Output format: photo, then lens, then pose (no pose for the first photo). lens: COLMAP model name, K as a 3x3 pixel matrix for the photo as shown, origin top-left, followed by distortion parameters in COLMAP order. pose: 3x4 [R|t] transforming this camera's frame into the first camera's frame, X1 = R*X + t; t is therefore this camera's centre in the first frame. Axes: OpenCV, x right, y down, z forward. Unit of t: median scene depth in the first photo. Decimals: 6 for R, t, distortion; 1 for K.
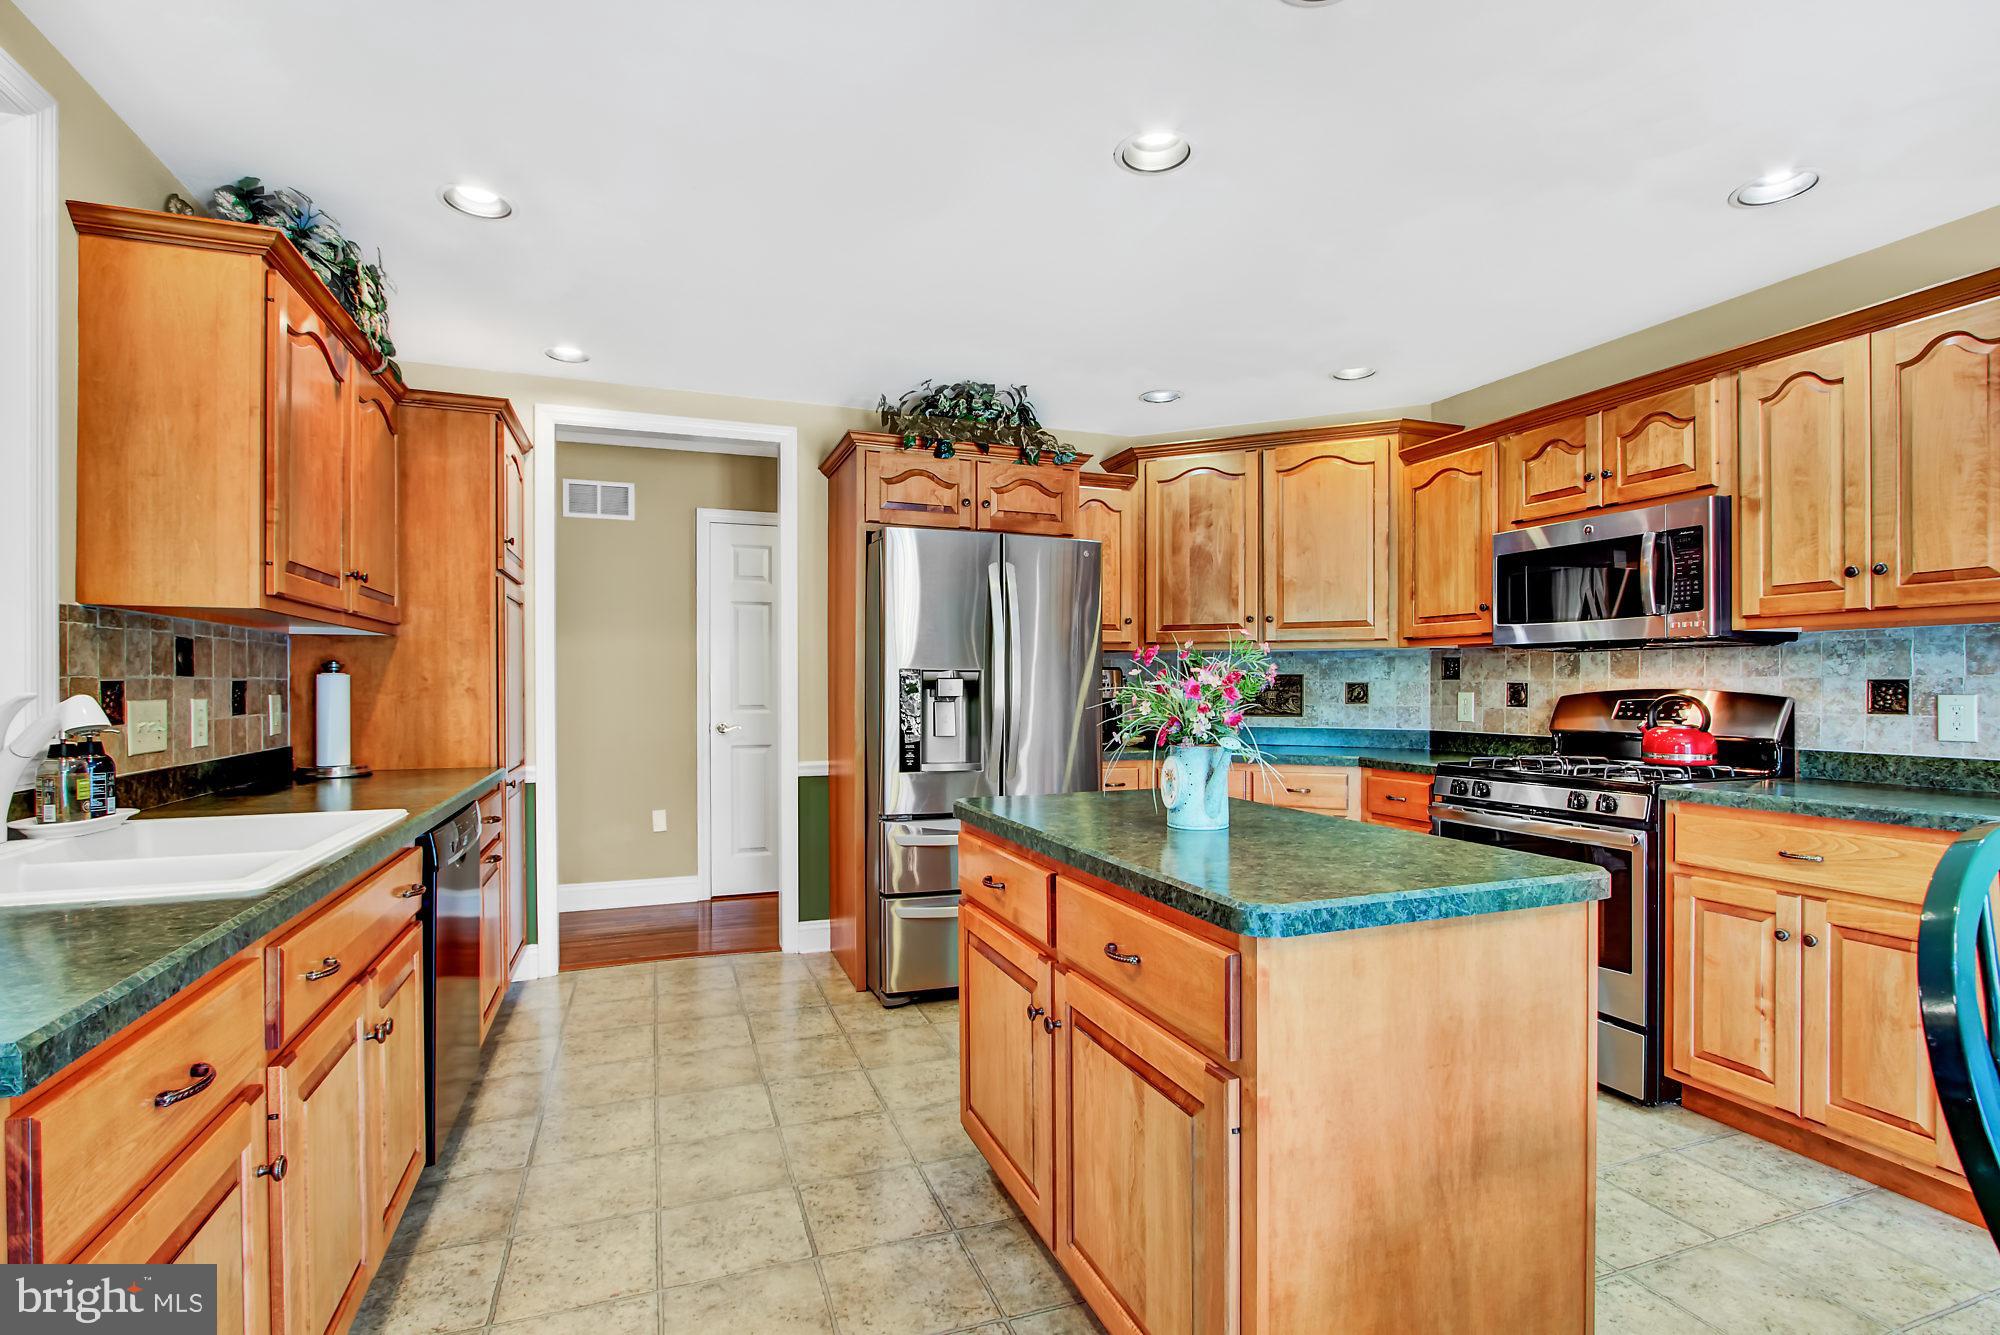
lens RADIAL K [[942.8, 0, 996.2], [0, 942.8, 683.9], [0, 0, 1]] dist [-0.011950, 0.000097]
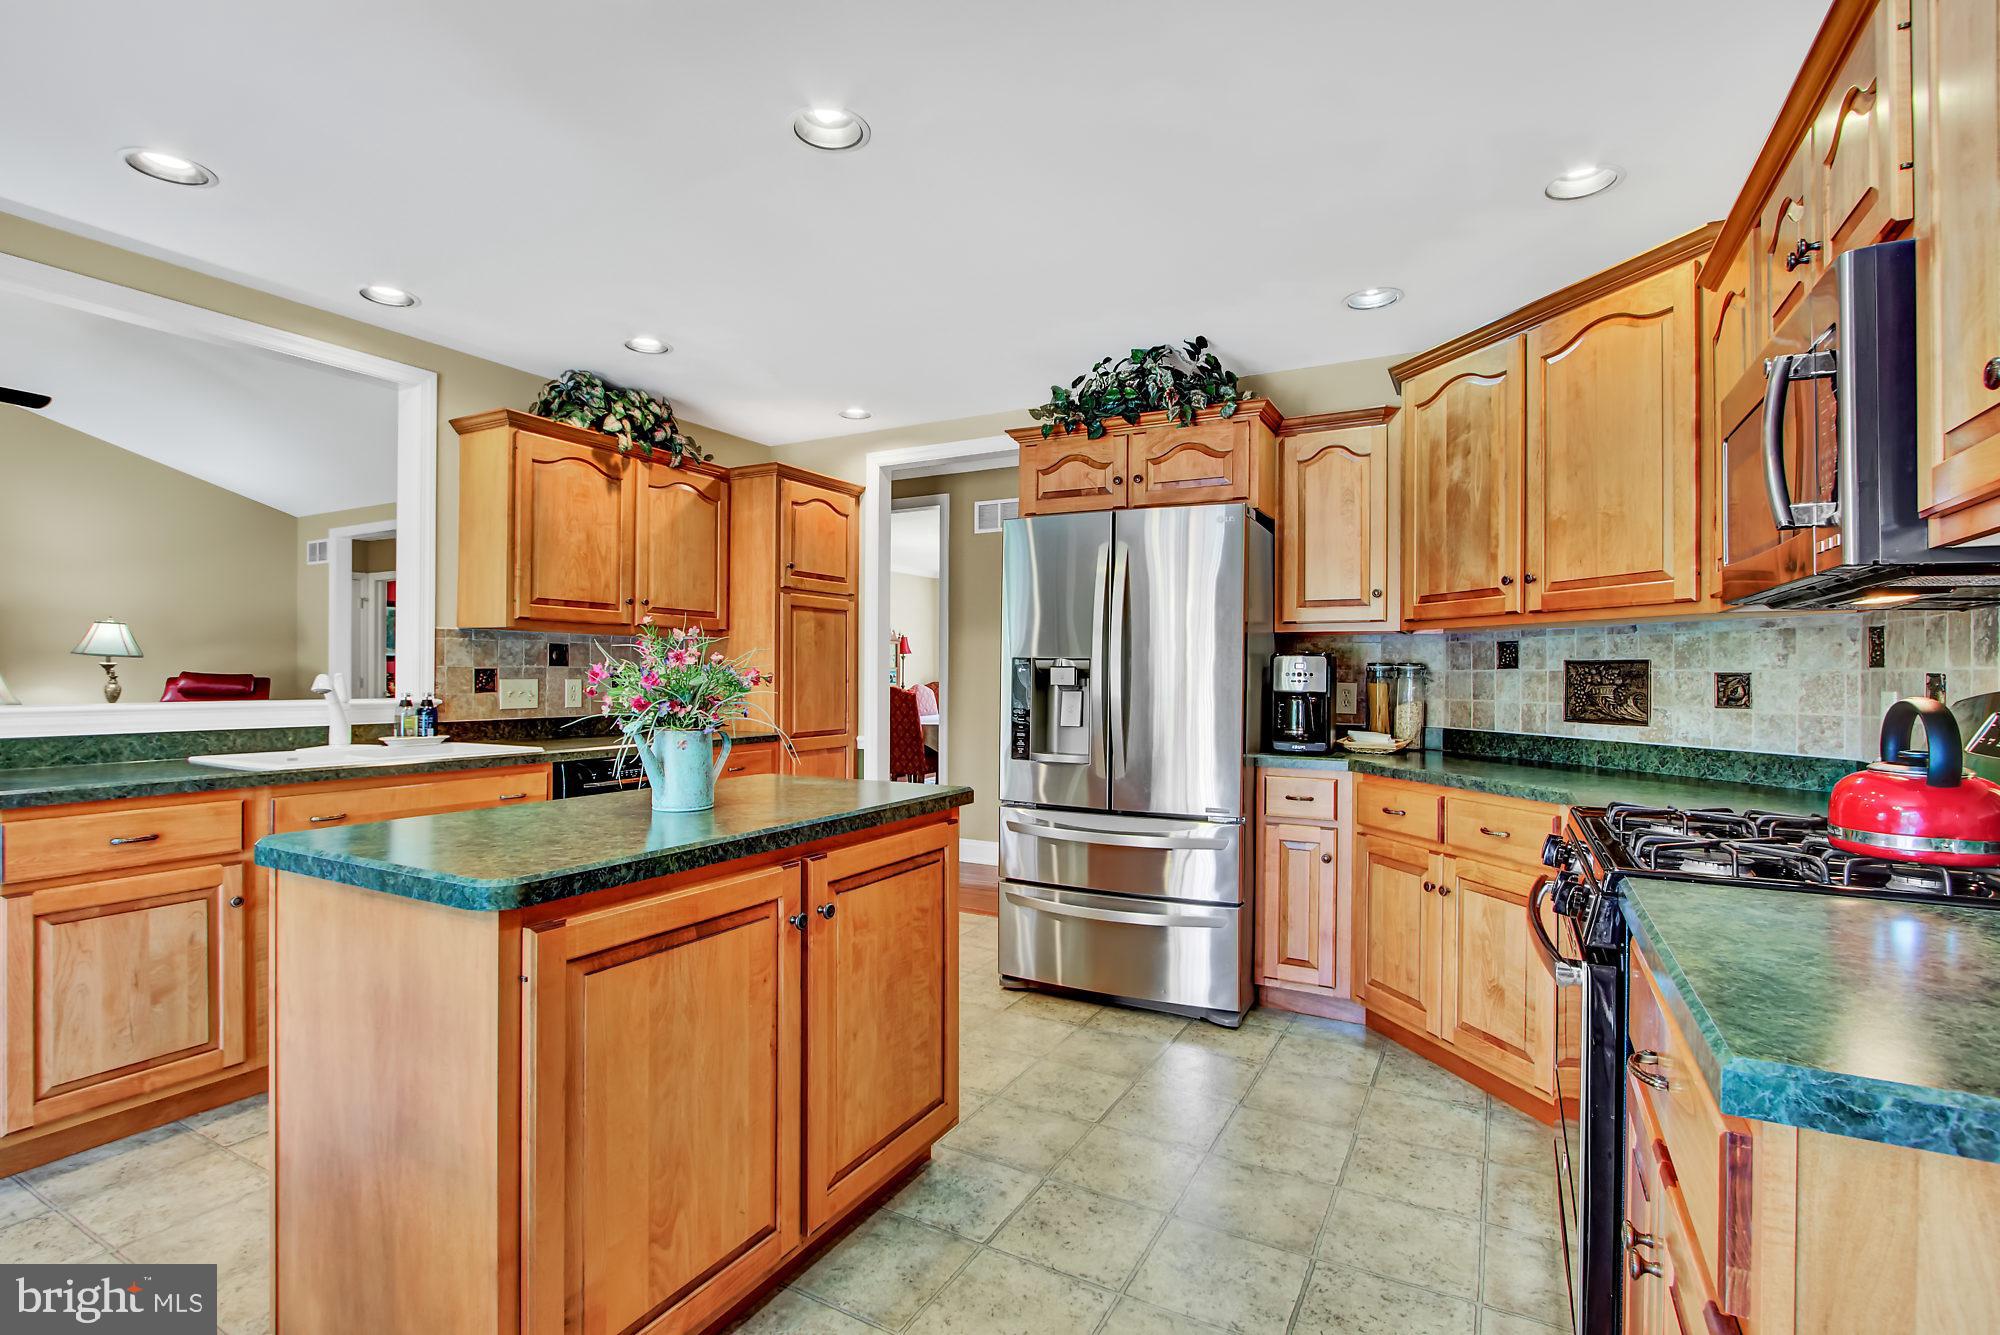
lens RADIAL K [[942.8, 0, 979.9], [0, 942.8, 661.5], [0, 0, 1]] dist [-0.011950, 0.000097]
pose [[0.646380, -0.006041, -0.762992, 0.570109], [-0.004318, 0.999924, -0.011575, 0.000145], [0.763004, 0.010776, 0.646304, 0.273175]]
